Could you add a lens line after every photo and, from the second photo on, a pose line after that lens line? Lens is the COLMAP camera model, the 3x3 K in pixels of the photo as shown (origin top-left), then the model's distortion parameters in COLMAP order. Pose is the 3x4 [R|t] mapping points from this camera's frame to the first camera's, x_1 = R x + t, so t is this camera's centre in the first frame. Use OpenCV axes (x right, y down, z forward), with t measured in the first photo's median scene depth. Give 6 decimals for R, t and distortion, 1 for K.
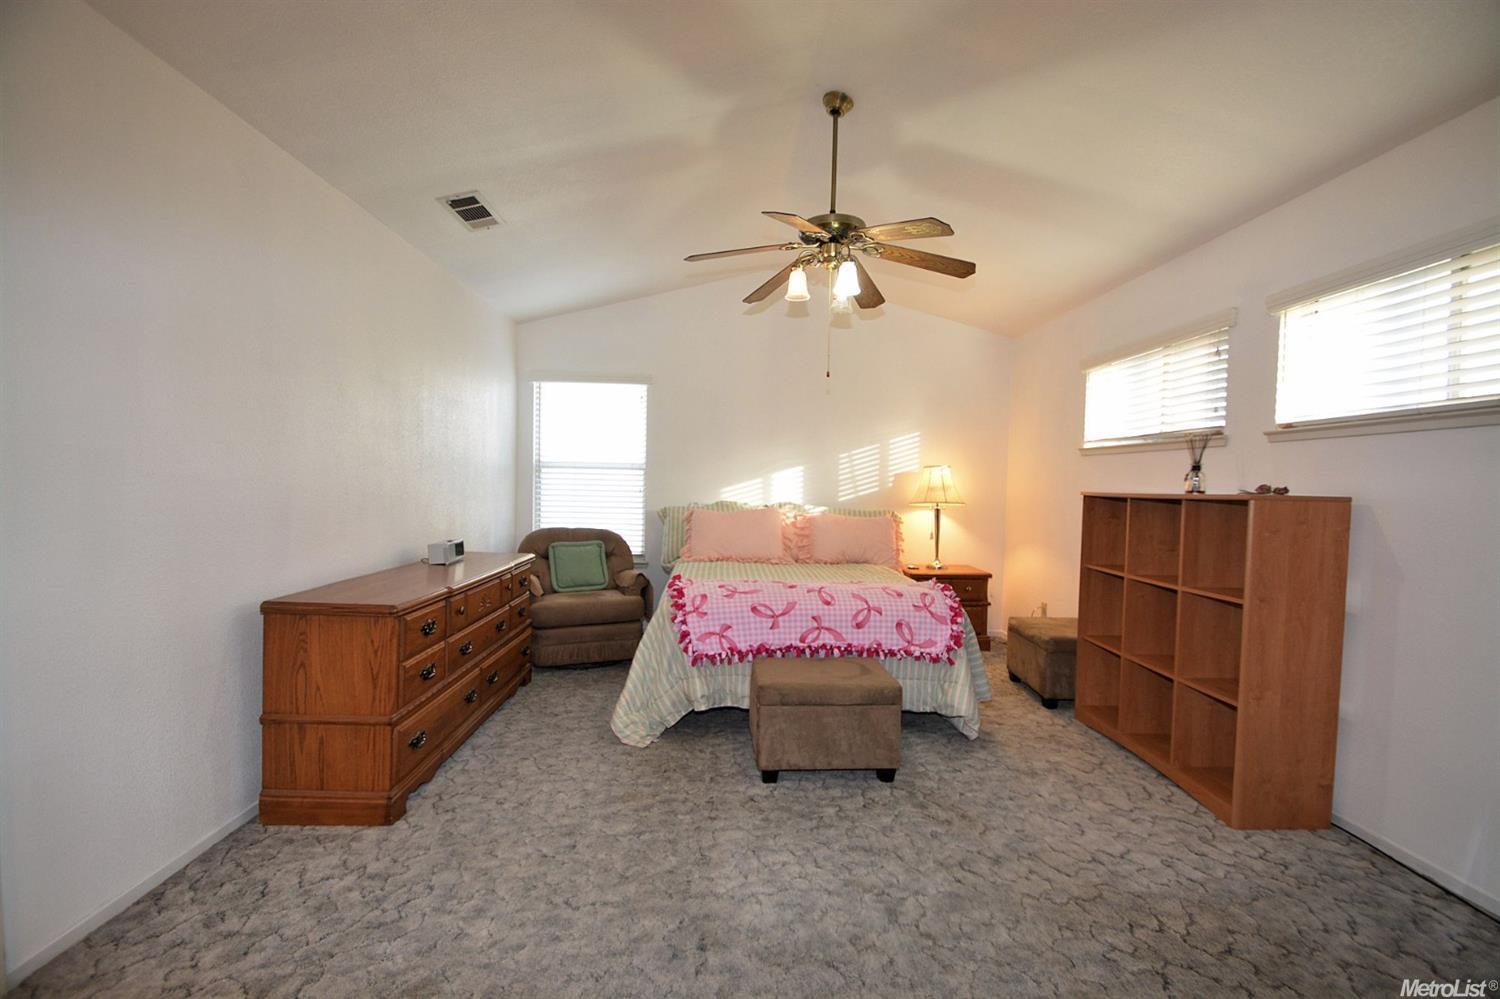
lens RADIAL K [[657.3, 0, 753.0], [0, 657.3, 507.9], [0, 0, 1]] dist [0.007822, -0.012728]
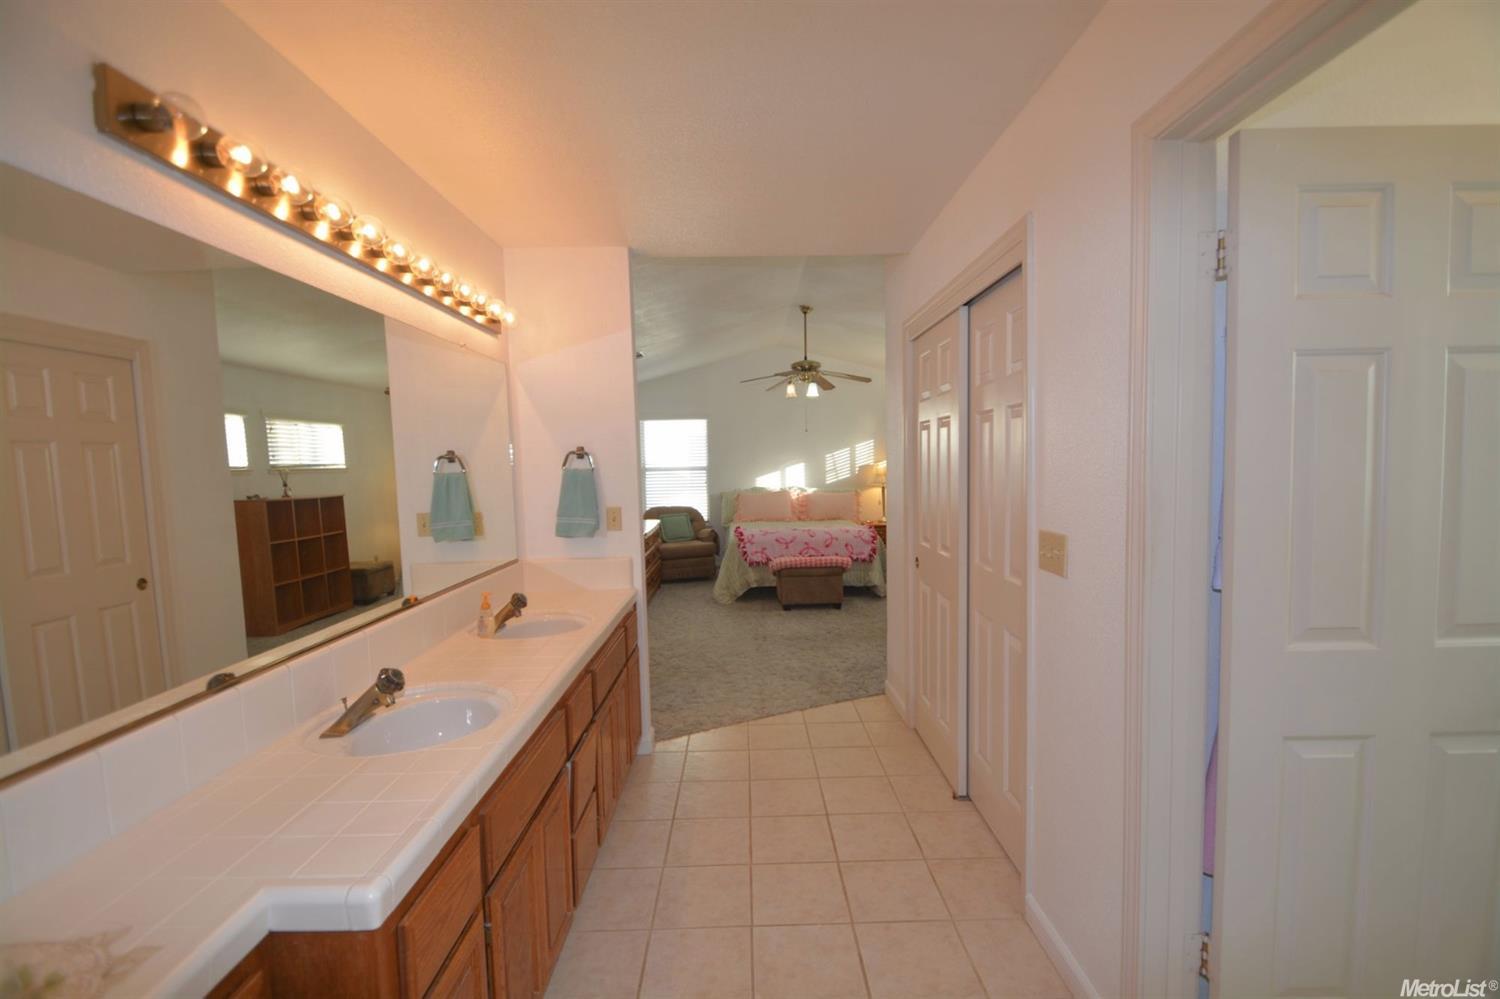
lens RADIAL K [[657.3, 0, 753.0], [0, 657.3, 507.9], [0, 0, 1]] dist [0.007822, -0.012728]
pose [[0.998884, -0.039101, -0.026480, -0.014402], [0.040009, 0.998598, 0.034656, -0.024216], [0.025088, -0.035677, 0.999048, -1.066098]]
